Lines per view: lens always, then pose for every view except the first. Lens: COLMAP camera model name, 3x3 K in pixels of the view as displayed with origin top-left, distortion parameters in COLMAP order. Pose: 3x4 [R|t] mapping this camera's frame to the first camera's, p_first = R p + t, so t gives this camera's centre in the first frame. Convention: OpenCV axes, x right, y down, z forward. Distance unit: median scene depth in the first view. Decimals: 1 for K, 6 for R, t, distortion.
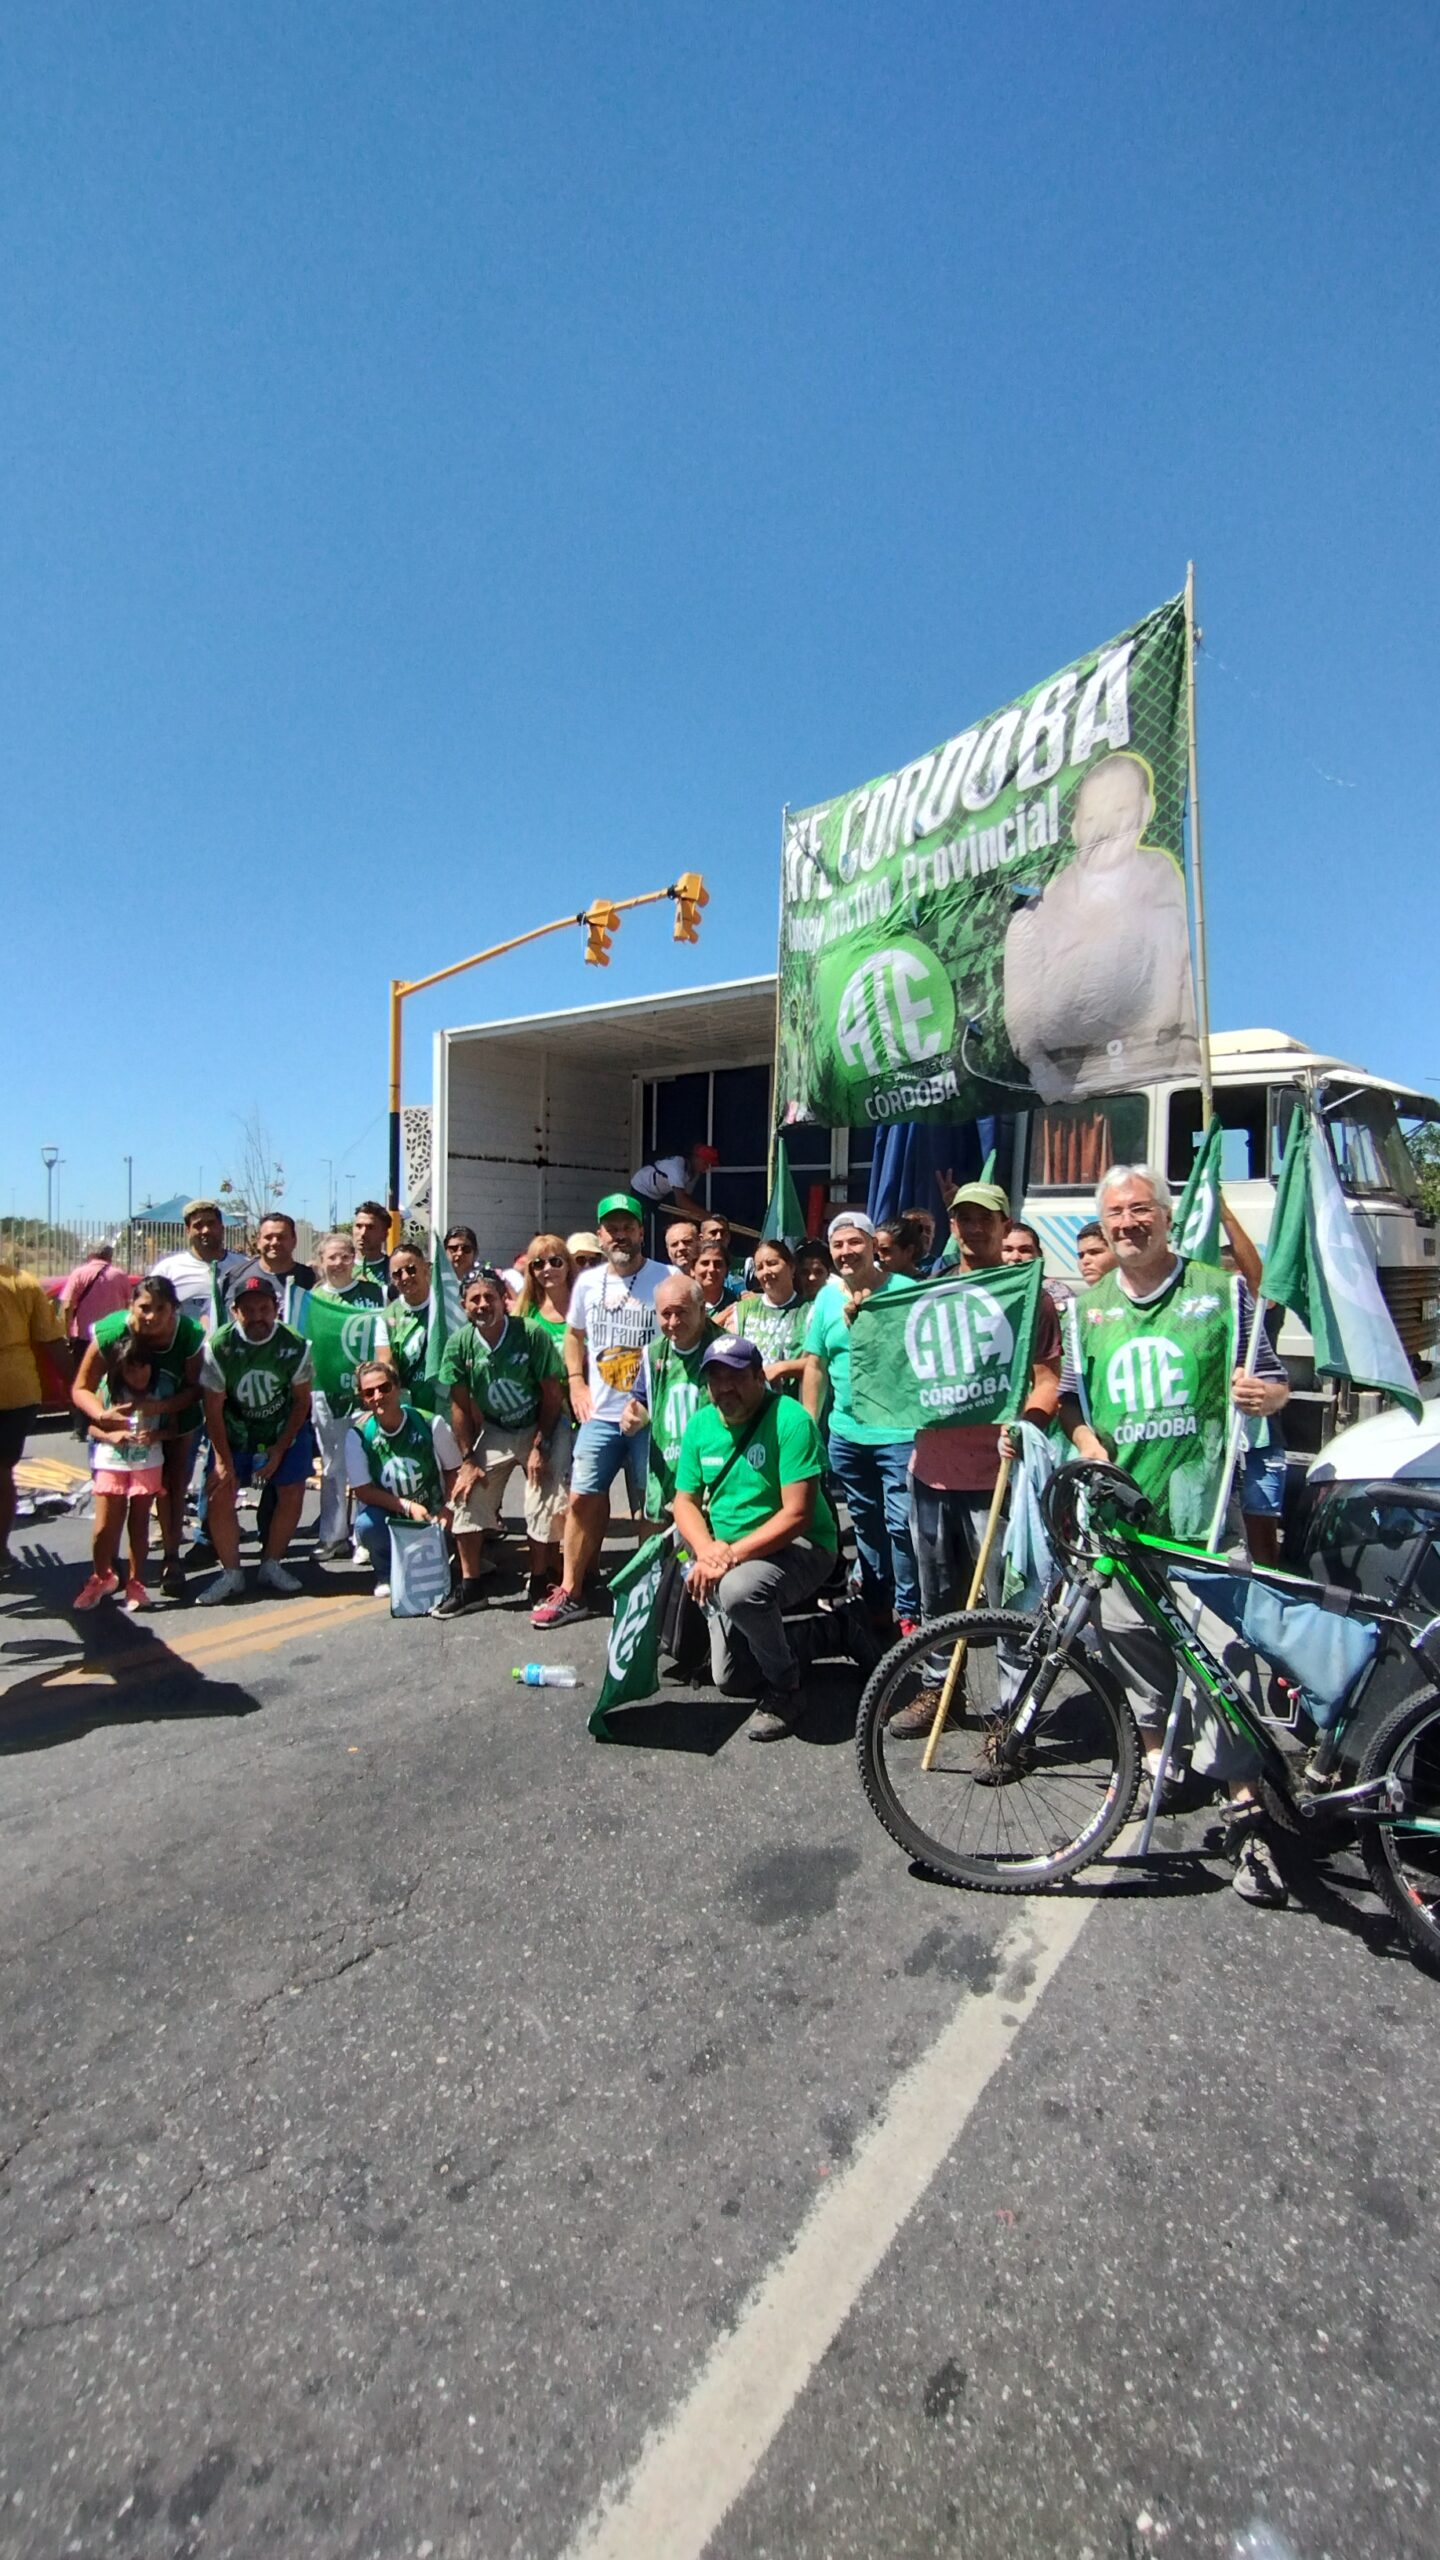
lens RADIAL K [[1168.6, 0, 713.0], [0, 1168.6, 1277.3], [0, 0, 1]] dist [0.000156, -0.000027]
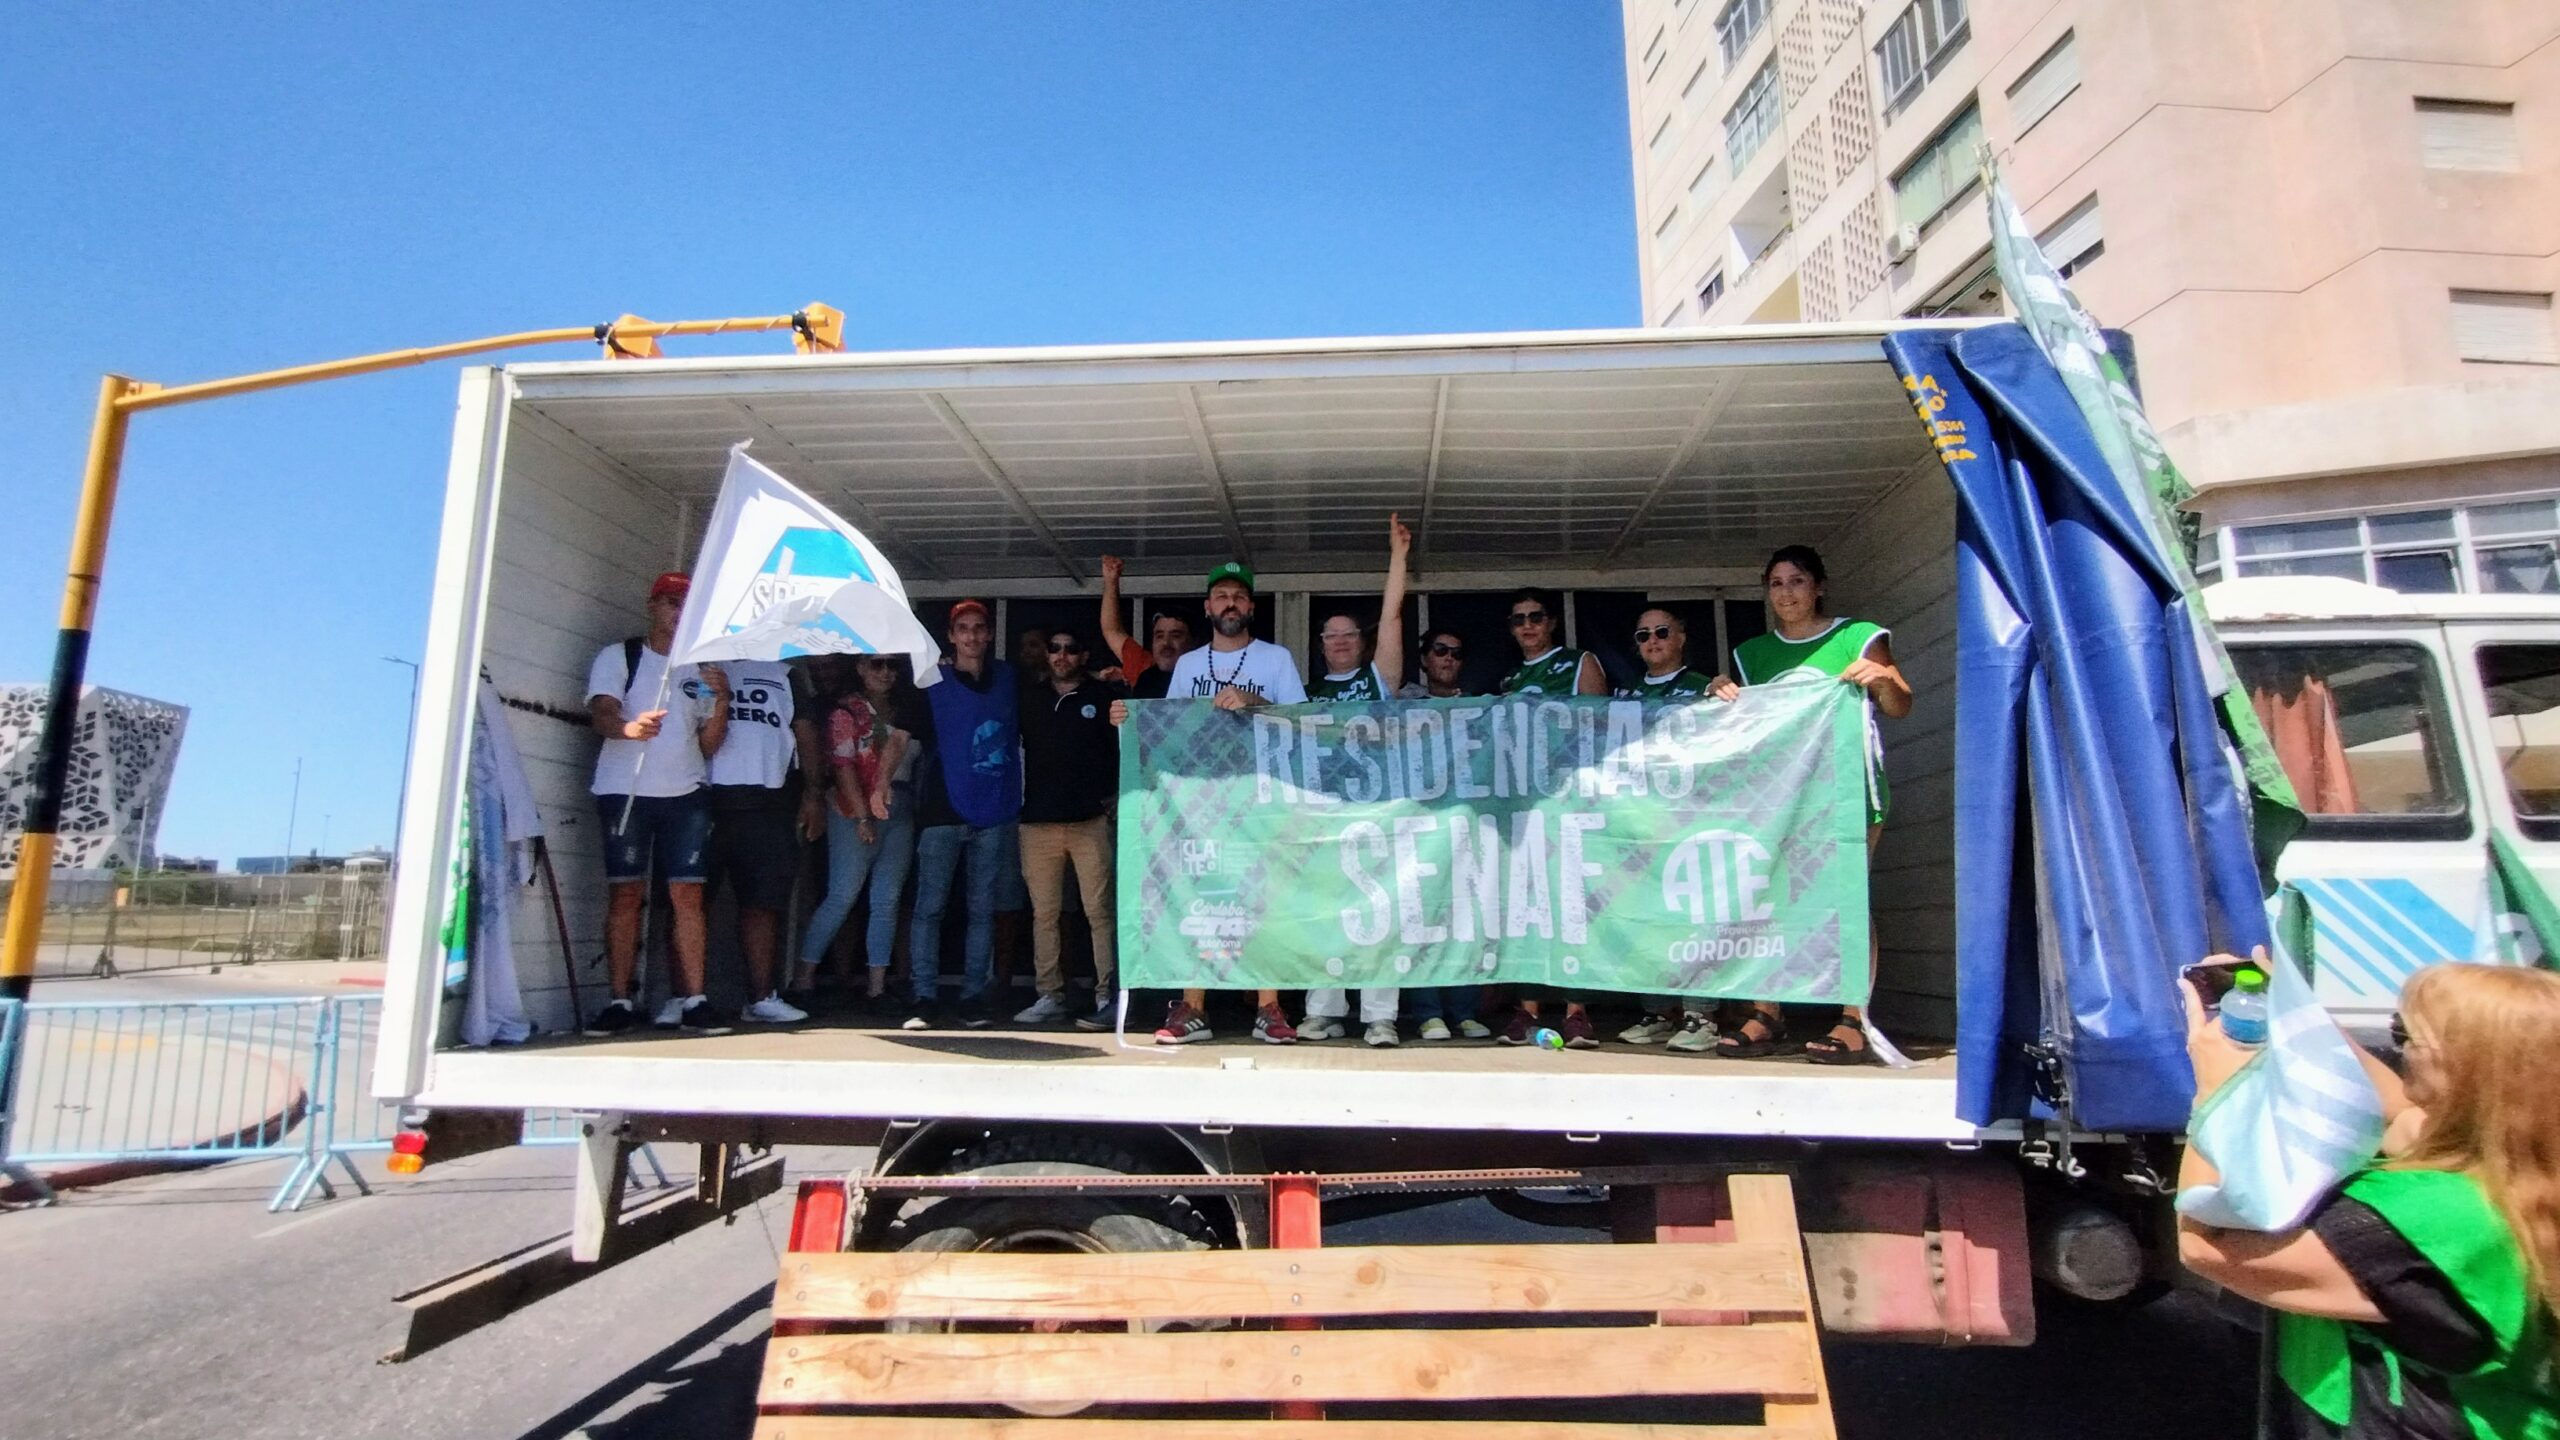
lens RADIAL K [[1209.2, 0, 1286.8], [0, 1209.2, 728.1], [0, 0, 1]] dist [-0.001139, 0.000644]
pose [[0.832853, 0.081293, 0.547492, -0.543442], [0.009121, 0.987006, -0.160427, -0.078787], [-0.553419, 0.138606, 0.821289, 1.371792]]
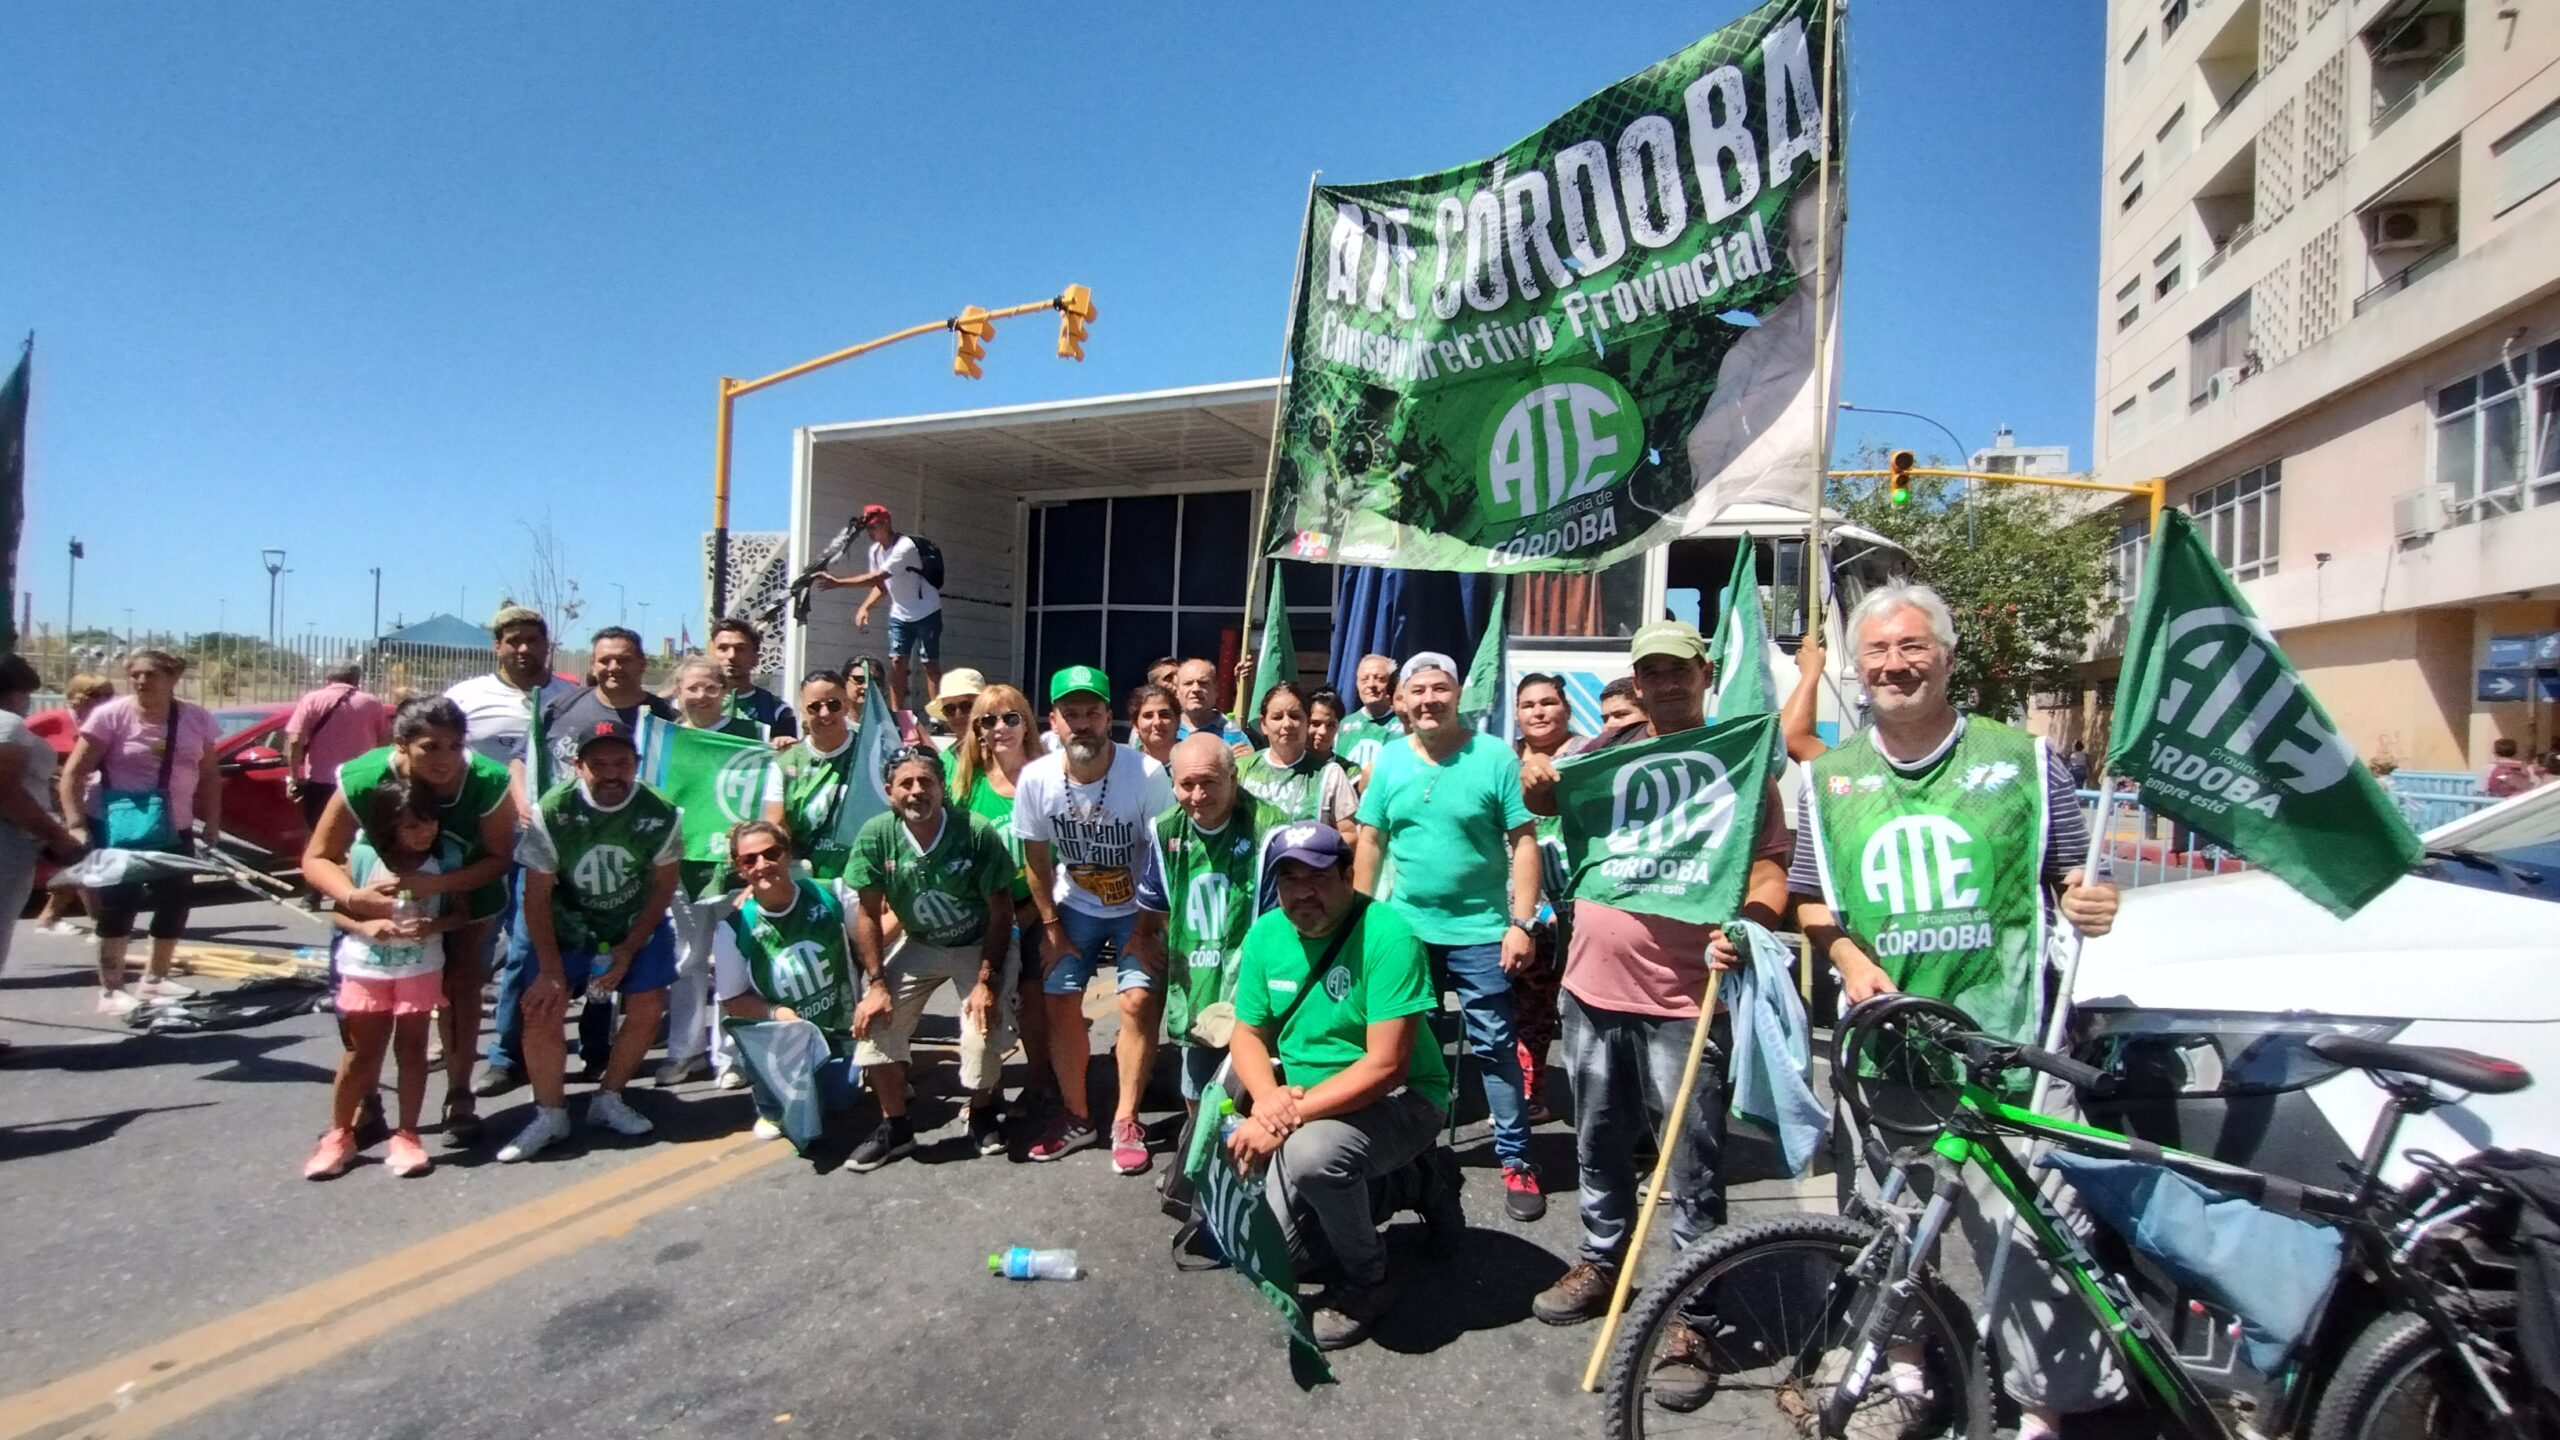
lens RADIAL K [[1180.4, 0, 1260.5], [0, 1180.4, 738.3], [0, 0, 1]] dist [0.001463, -0.001413]
pose [[0.982964, 0.027606, 0.181714, -0.139054], [-0.028827, 0.999576, 0.004082, 0.003601], [-0.181524, -0.009251, 0.983343, 0.233806]]
